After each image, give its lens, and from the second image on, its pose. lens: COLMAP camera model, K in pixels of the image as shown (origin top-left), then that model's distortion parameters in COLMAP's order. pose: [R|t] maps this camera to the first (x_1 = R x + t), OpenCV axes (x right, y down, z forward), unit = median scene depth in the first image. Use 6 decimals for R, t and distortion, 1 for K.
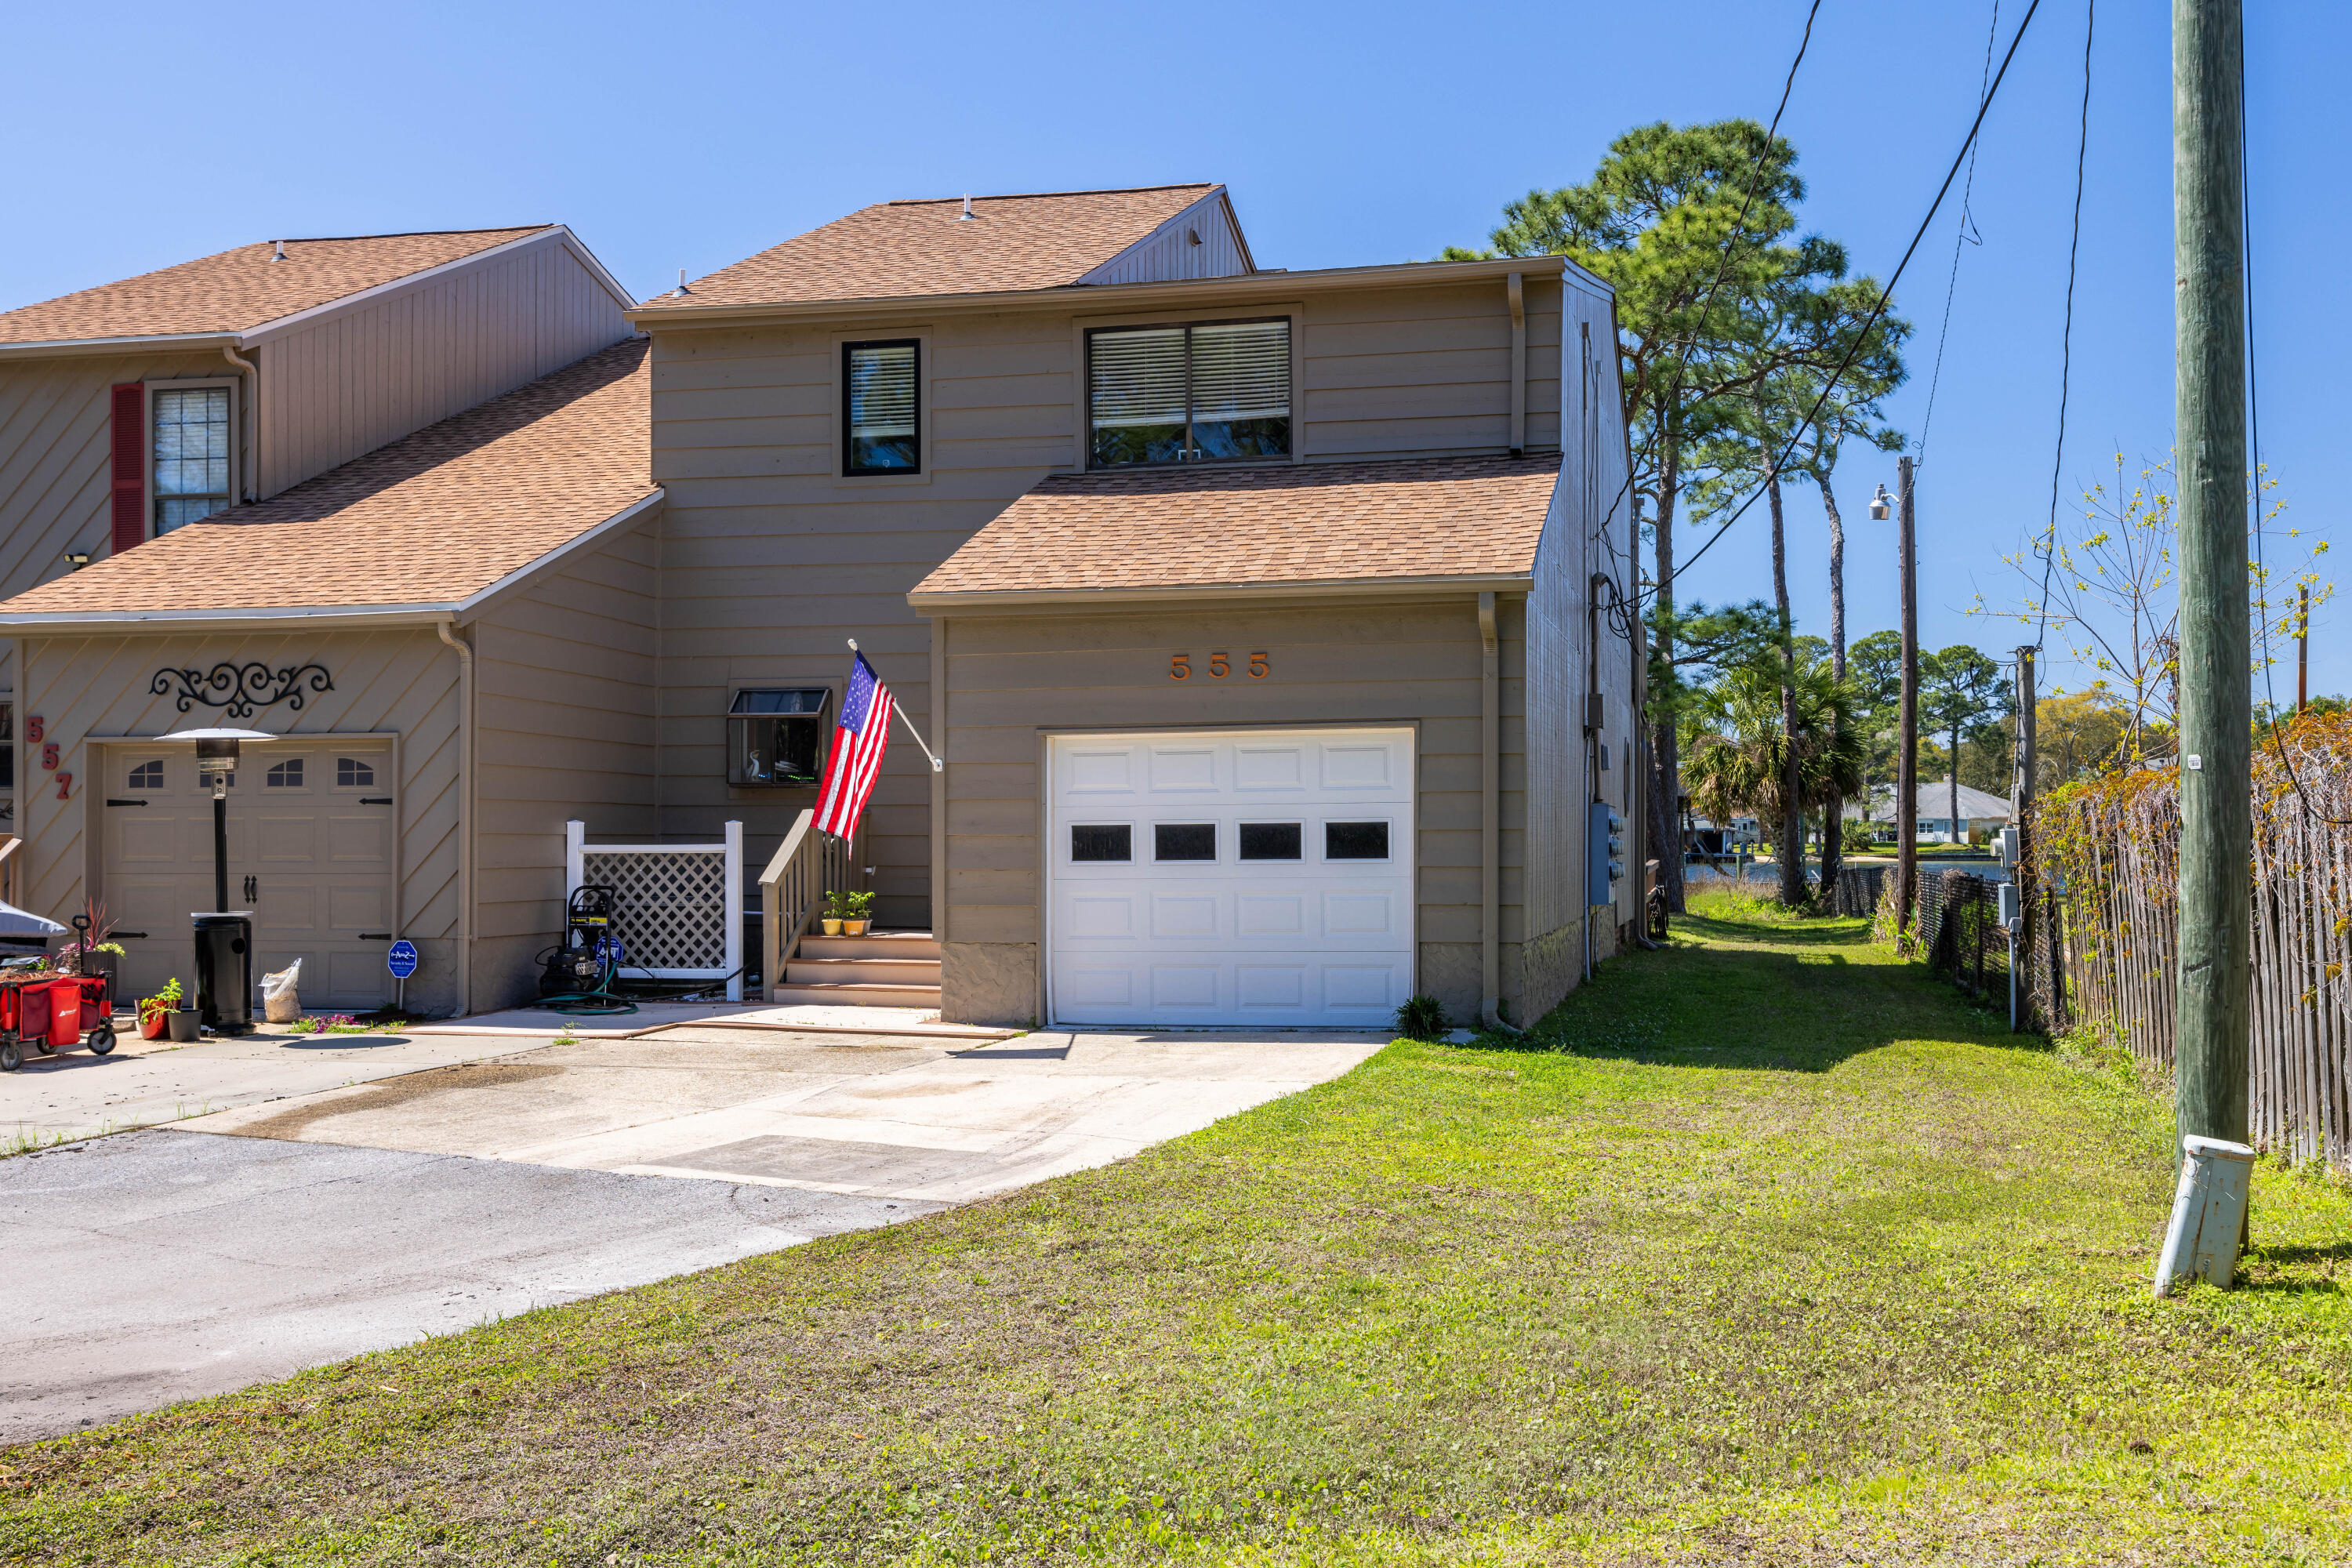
lens RADIAL K [[2154.4, 0, 1176.4], [0, 2154.4, 840.0], [0, 0, 1]] dist [0.001317, -0.005594]
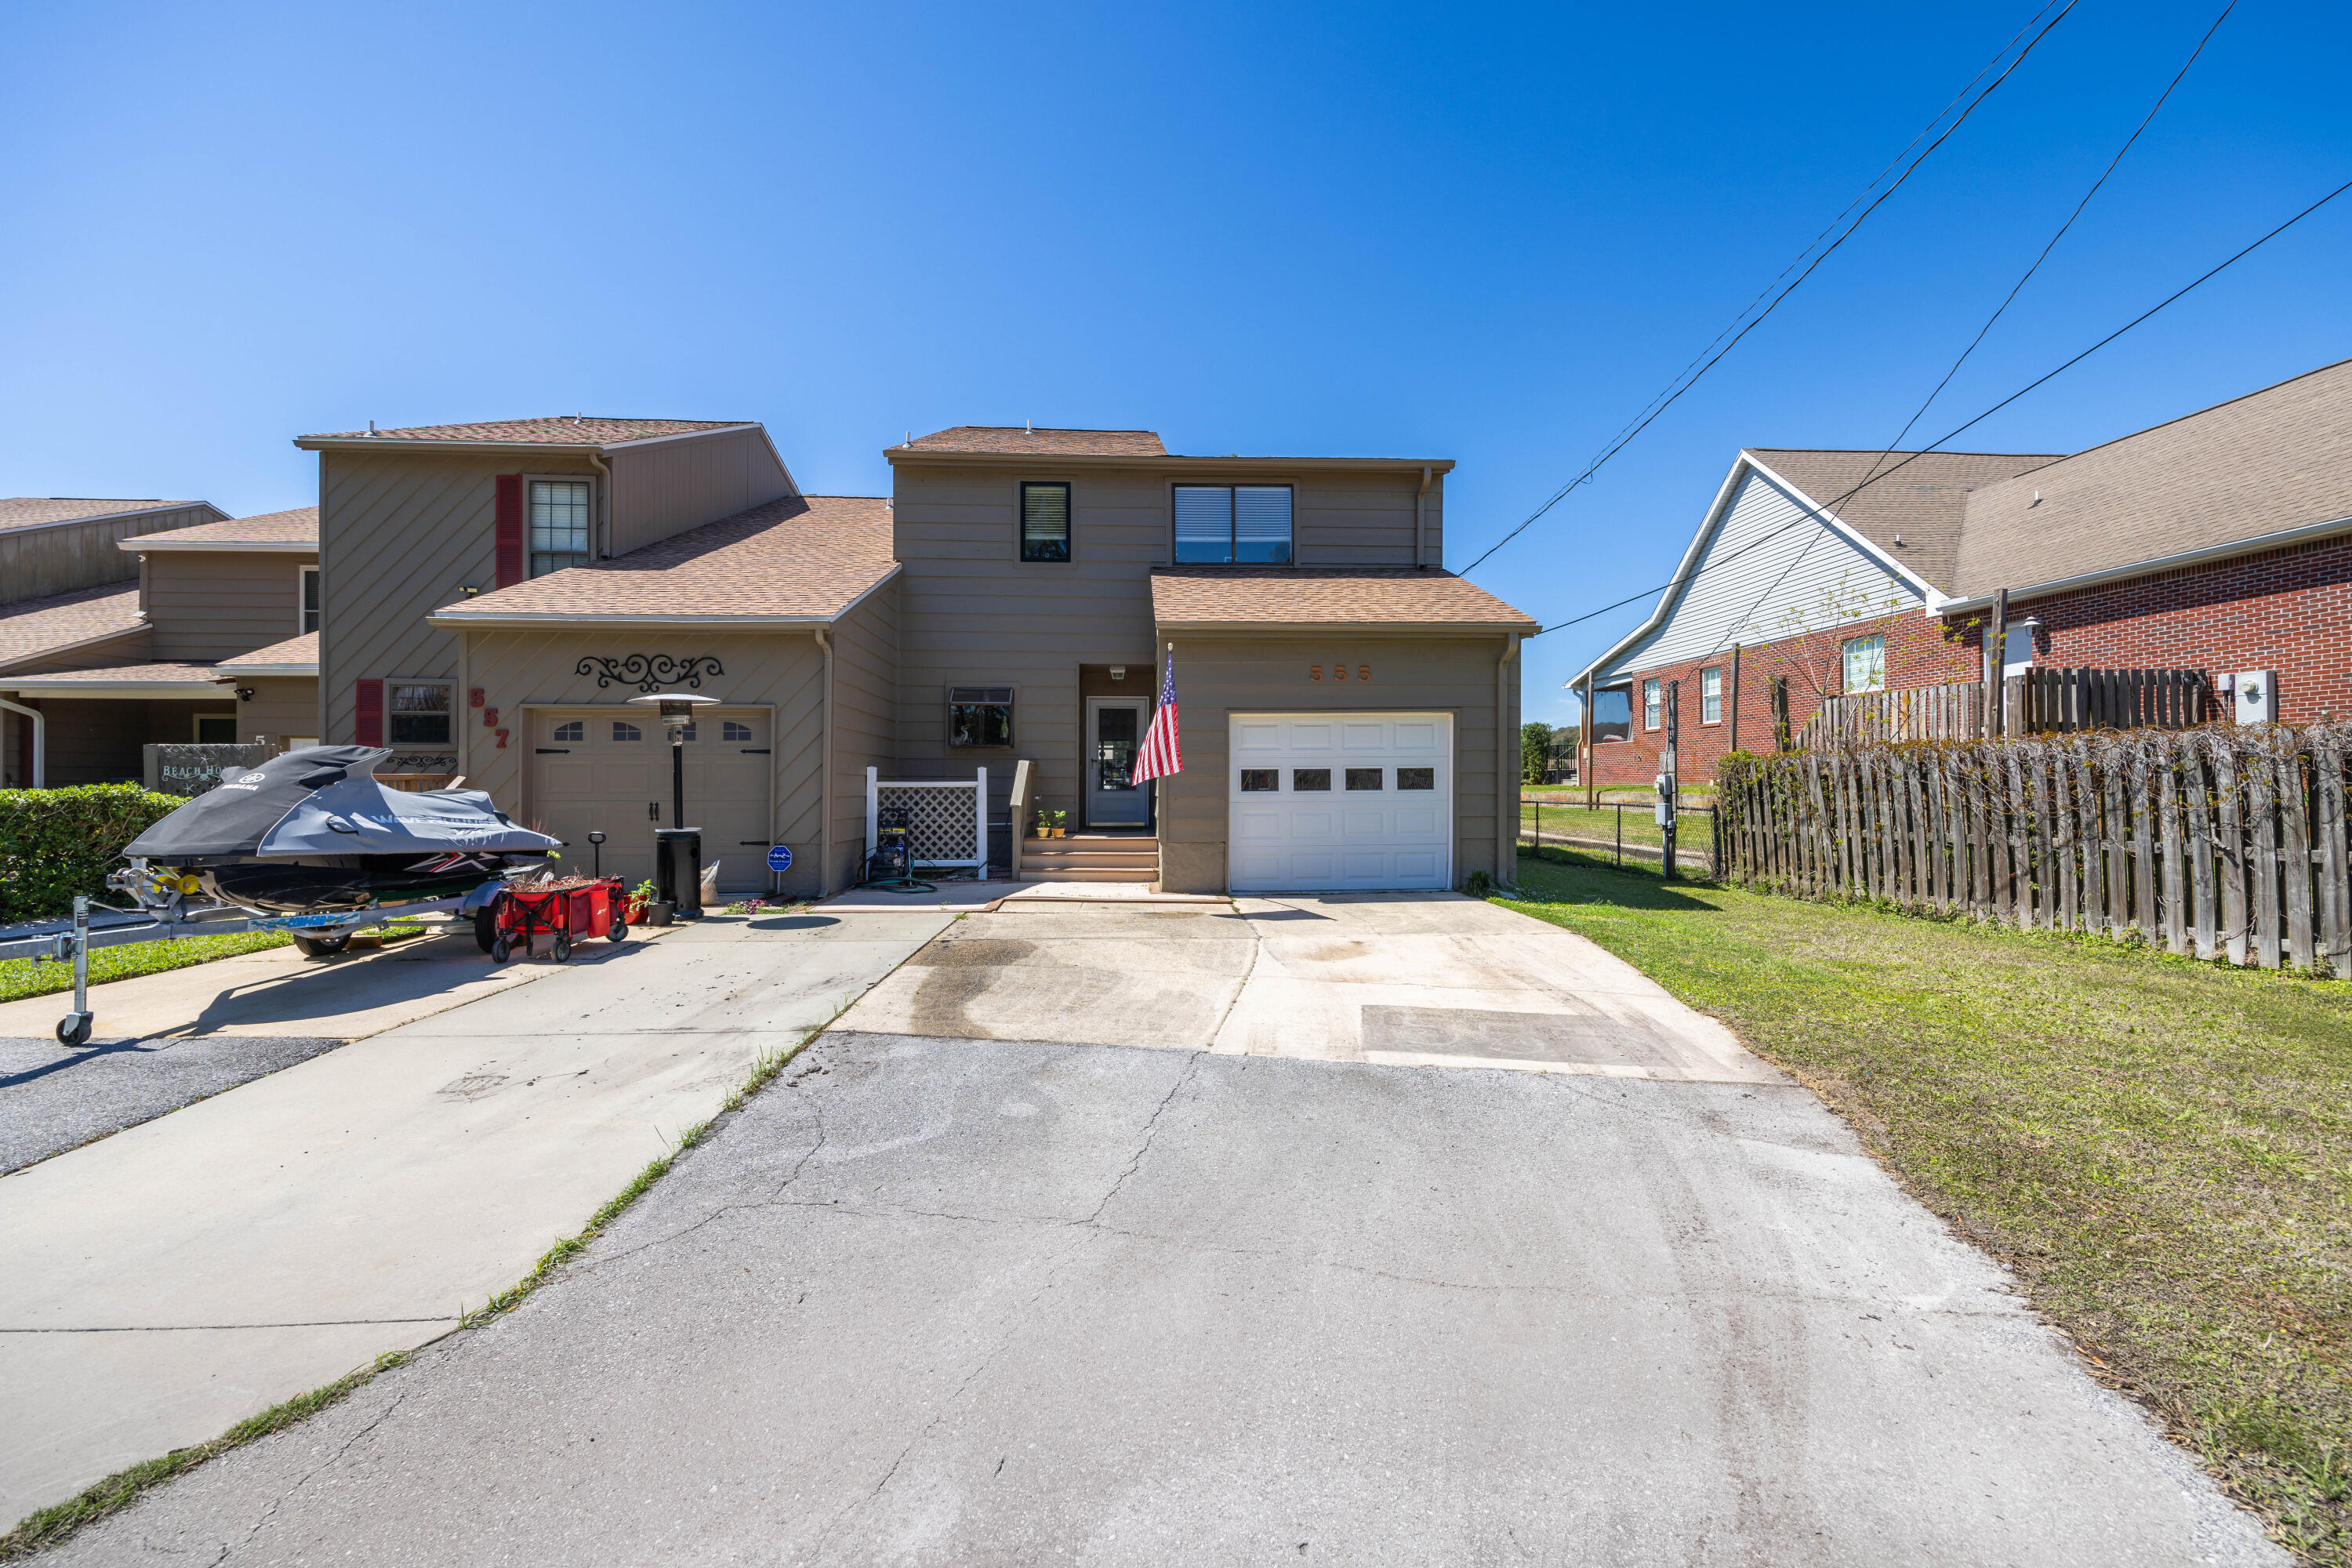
lens RADIAL K [[942.6, 0, 1176.0], [0, 942.6, 784.0], [0, 0, 1]] dist [-0.000865, -0.000081]
pose [[0.962688, 0.001462, 0.270608, -0.260276], [-0.000597, 0.999994, -0.003280, 0.006057], [-0.270612, 0.002996, 0.962684, 0.292754]]
